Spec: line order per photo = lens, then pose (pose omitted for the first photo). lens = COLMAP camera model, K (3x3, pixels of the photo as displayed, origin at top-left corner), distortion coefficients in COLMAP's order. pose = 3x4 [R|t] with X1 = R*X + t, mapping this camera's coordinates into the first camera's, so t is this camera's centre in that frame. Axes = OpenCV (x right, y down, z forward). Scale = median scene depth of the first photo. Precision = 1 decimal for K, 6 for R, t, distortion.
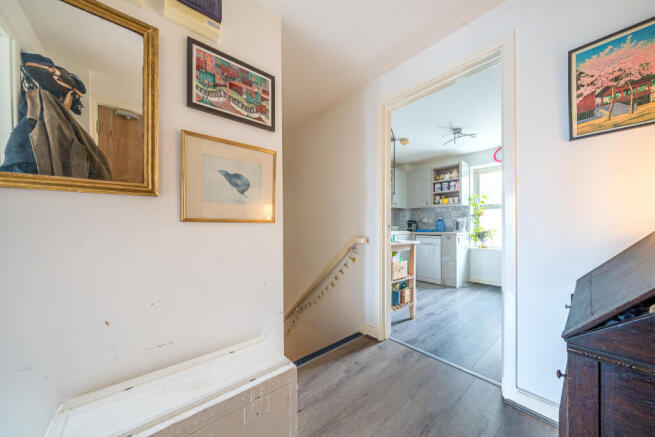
lens RADIAL K [[226.8, 0, 328.0], [0, 226.8, 222.3], [0, 0, 1]] dist [-0.001105, -0.000214]
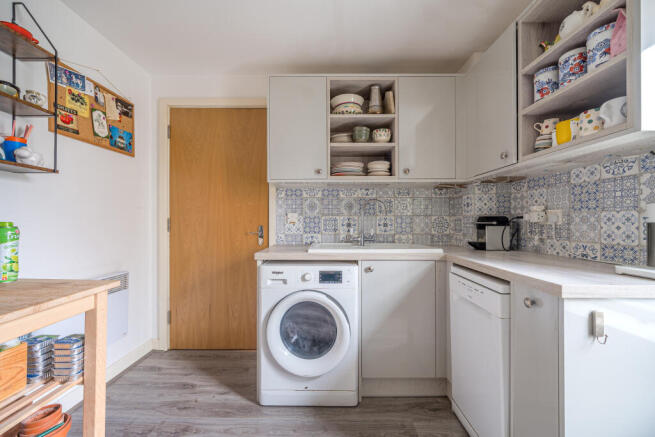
lens RADIAL K [[260.6, 0, 327.5], [0, 260.6, 219.3], [0, 0, 1]] dist [0.000312, 0.000021]
pose [[0.760427, -0.003849, -0.649412, 0.485464], [0.003993, 0.999991, -0.001251, -0.003453], [0.649411, -0.001642, 0.760436, 0.613787]]
